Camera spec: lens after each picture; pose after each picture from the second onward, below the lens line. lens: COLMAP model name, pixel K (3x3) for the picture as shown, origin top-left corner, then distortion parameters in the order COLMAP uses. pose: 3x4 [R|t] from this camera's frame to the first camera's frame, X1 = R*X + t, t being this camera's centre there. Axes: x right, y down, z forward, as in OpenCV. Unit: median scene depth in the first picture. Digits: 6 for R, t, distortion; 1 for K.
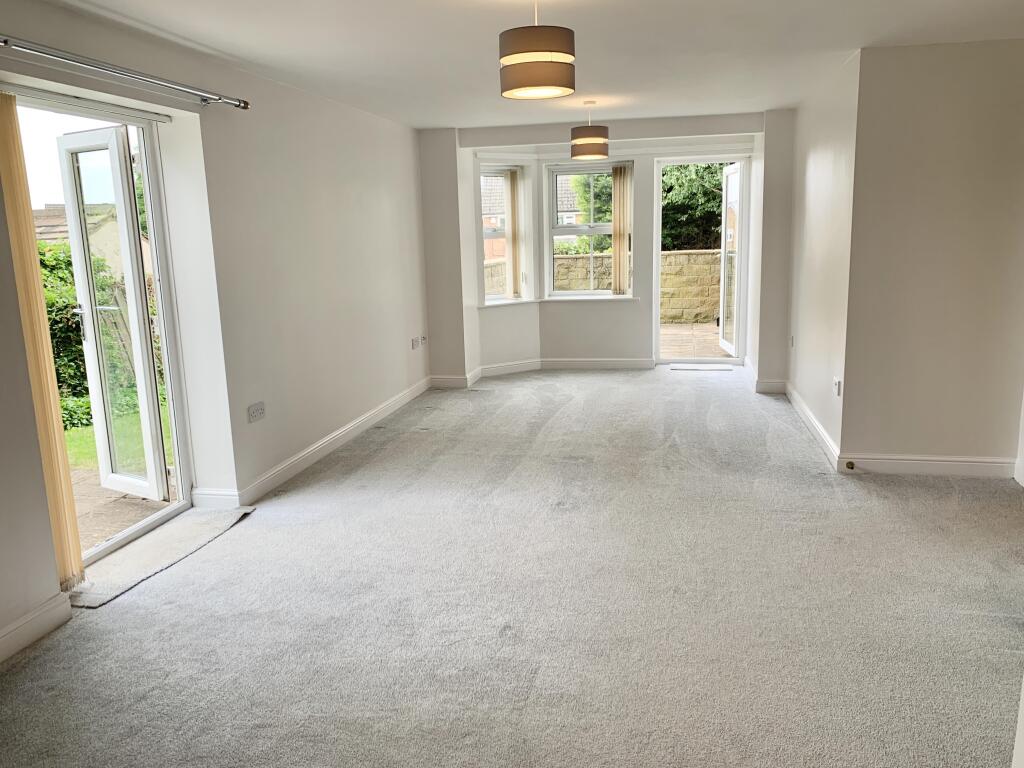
lens RADIAL K [[784.6, 0, 508.5], [0, 784.6, 383.8], [0, 0, 1]] dist [0.007097, -0.007901]
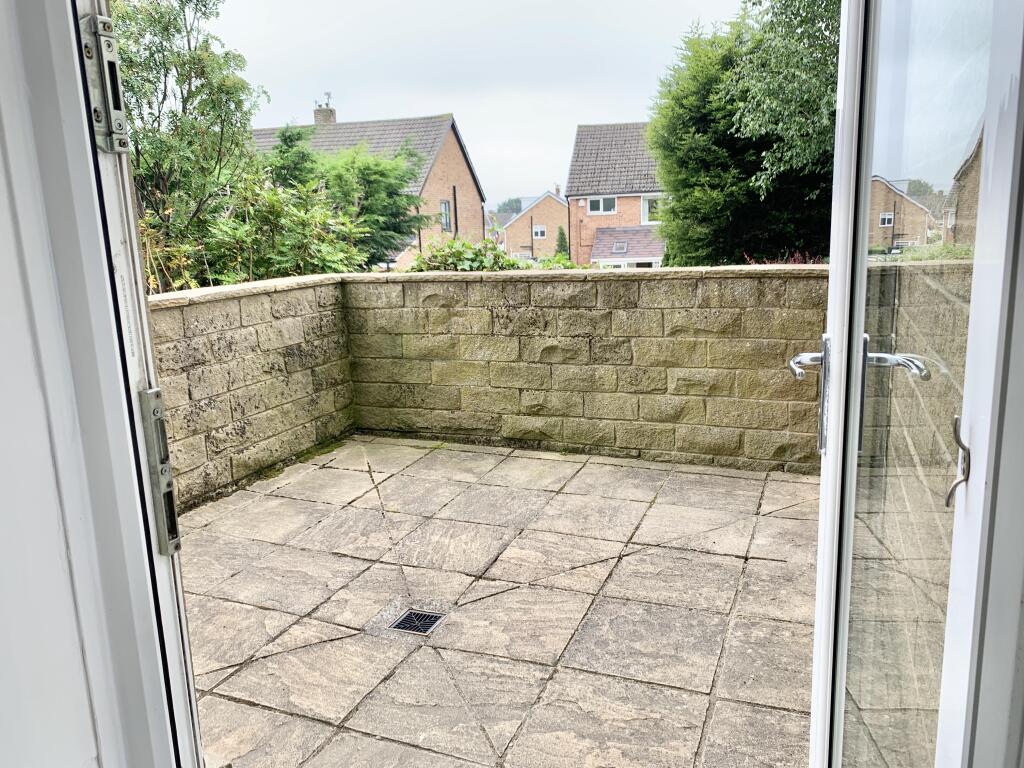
lens RADIAL K [[784.6, 0, 515.9], [0, 784.6, 380.8], [0, 0, 1]] dist [0.007097, -0.007901]
pose [[0.986943, 0.028627, -0.158503, 0.175261], [-0.026329, 0.999516, 0.016577, -0.119213], [0.158900, -0.012188, 0.987219, 0.626787]]
